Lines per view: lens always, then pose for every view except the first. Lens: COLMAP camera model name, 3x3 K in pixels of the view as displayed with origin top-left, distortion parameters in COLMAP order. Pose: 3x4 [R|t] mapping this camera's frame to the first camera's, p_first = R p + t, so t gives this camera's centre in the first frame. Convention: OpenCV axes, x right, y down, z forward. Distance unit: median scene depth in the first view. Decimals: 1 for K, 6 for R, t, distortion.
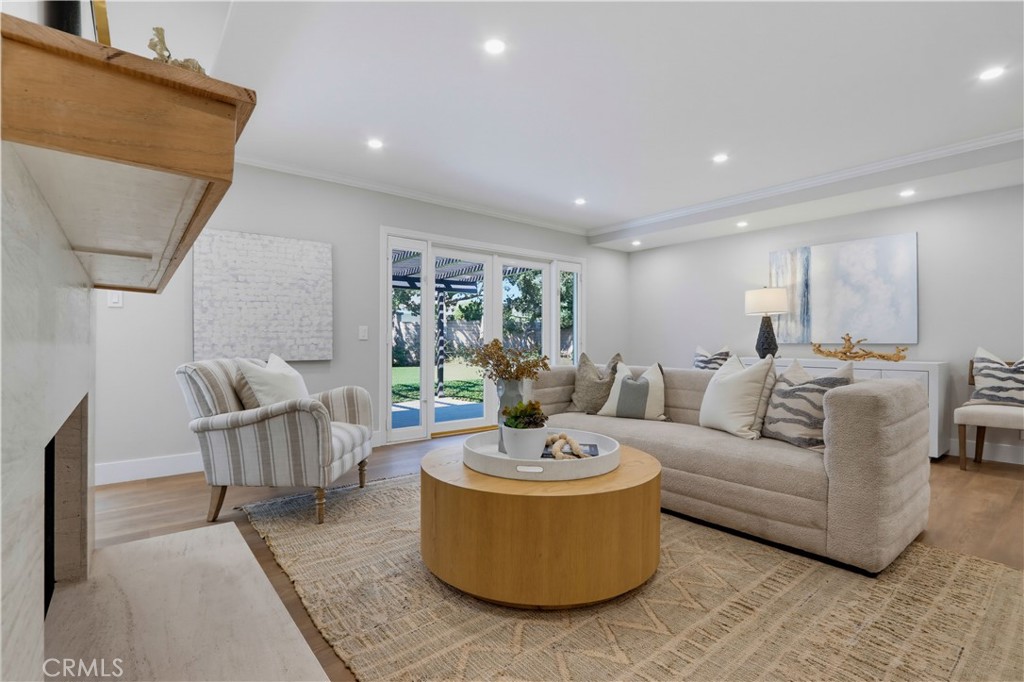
lens RADIAL K [[483.4, 0, 507.5], [0, 483.4, 342.9], [0, 0, 1]] dist [-0.018504, 0.003260]
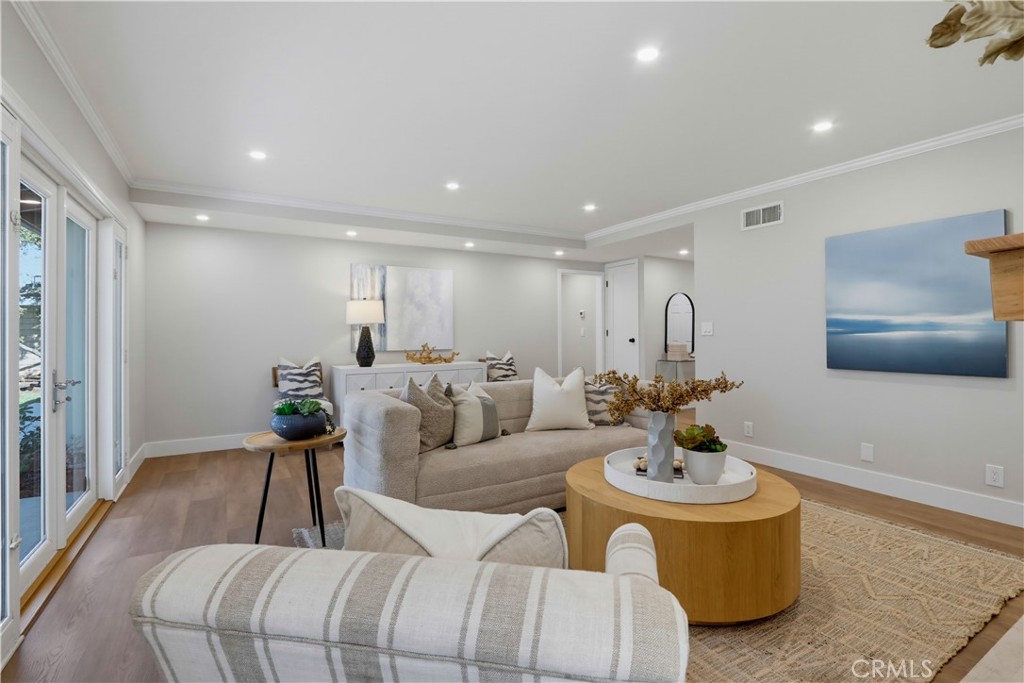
lens RADIAL K [[483.4, 0, 505.0], [0, 483.4, 339.1], [0, 0, 1]] dist [-0.018504, 0.003260]
pose [[0.132656, 0.015714, 0.991038, -0.453729], [0.028622, 0.999397, -0.019678, 0.002489], [-0.990749, 0.030976, 0.132126, 0.574876]]
